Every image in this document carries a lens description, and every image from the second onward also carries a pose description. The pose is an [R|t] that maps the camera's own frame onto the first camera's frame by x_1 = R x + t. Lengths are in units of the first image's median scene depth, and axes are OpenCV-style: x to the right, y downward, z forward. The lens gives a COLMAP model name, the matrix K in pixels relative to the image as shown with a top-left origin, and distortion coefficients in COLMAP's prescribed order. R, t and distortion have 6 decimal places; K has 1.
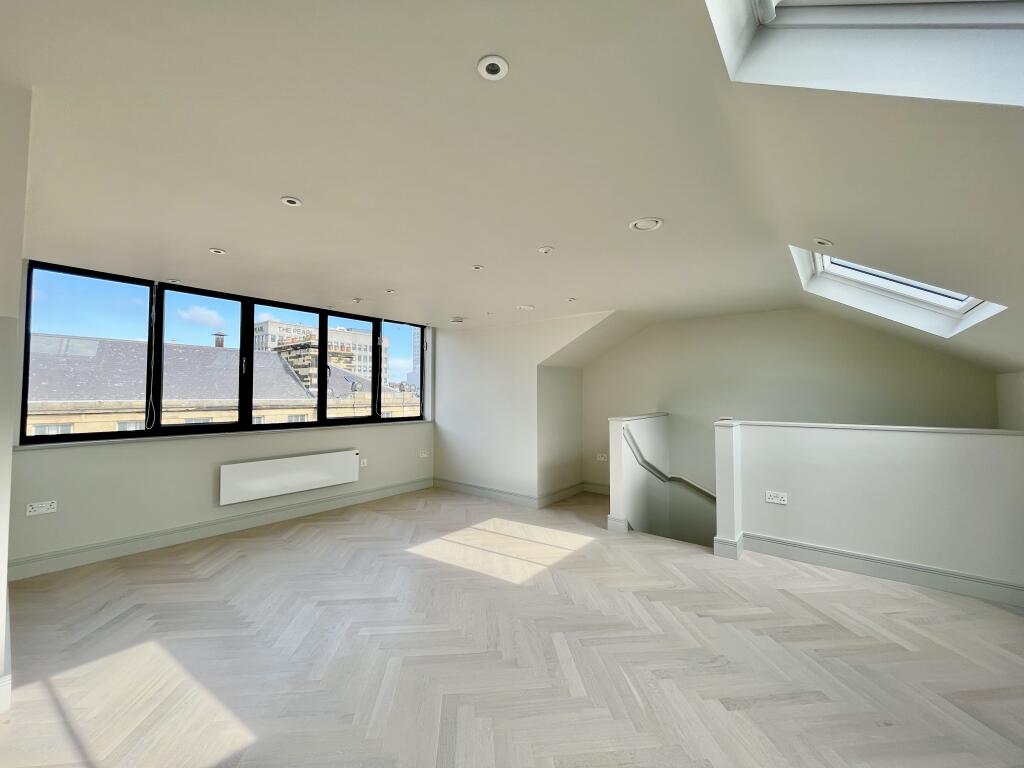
lens RADIAL K [[411.4, 0, 513.9], [0, 411.4, 380.1], [0, 0, 1]] dist [-0.003283, -0.000173]
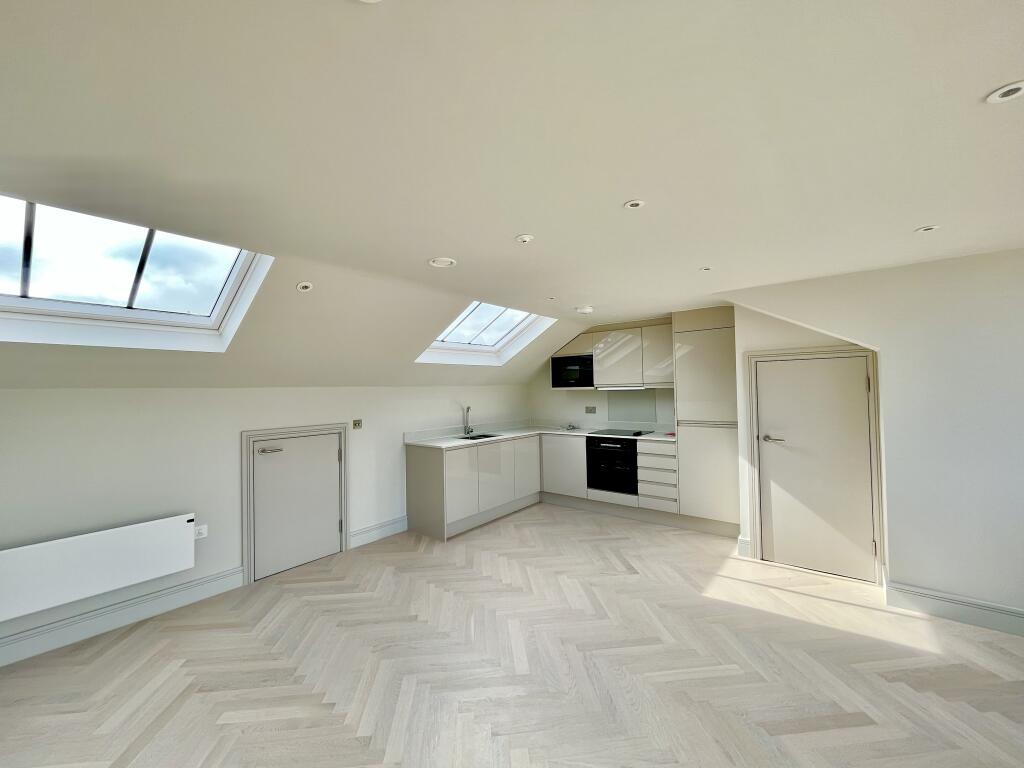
lens RADIAL K [[411.4, 0, 513.9], [0, 411.4, 380.1], [0, 0, 1]] dist [-0.003283, -0.000173]
pose [[-0.999866, 0.016224, 0.002129, 0.063559], [0.016075, 0.998213, -0.057560, 0.011873], [-0.003059, -0.057518, -0.998340, 1.099758]]
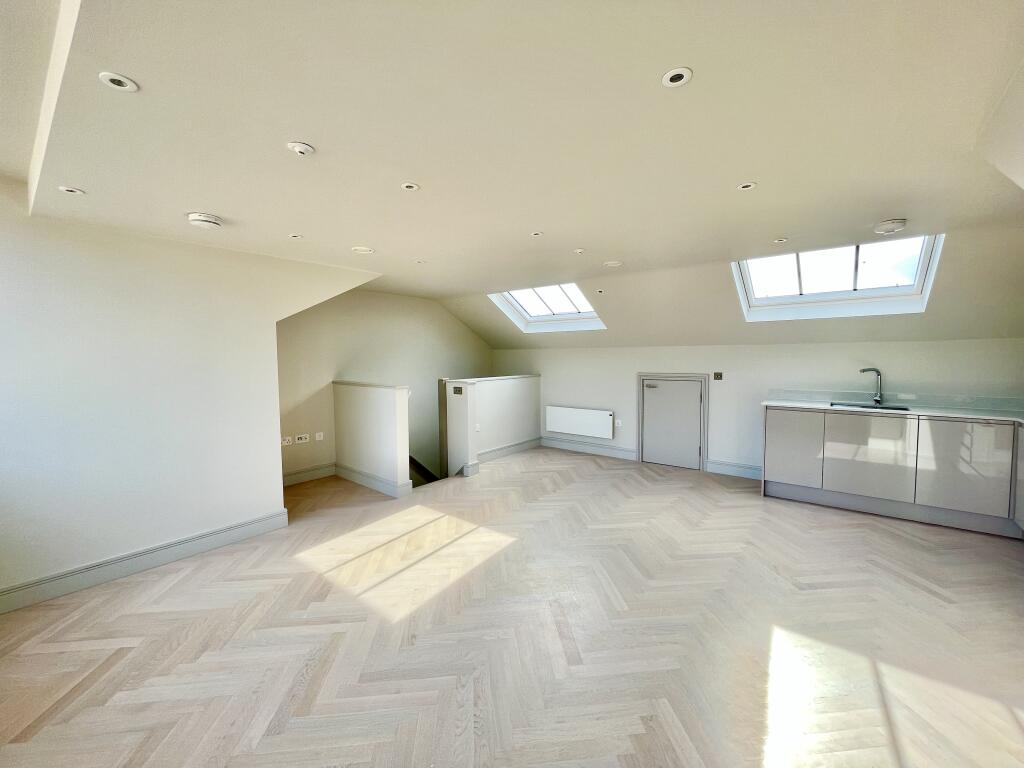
lens RADIAL K [[411.4, 0, 513.9], [0, 411.4, 380.1], [0, 0, 1]] dist [-0.003283, -0.000173]
pose [[0.002617, -0.061549, 0.998101, -0.745452], [-0.026614, 0.997746, 0.061597, 0.007688], [-0.999642, -0.026725, 0.000973, 0.721994]]
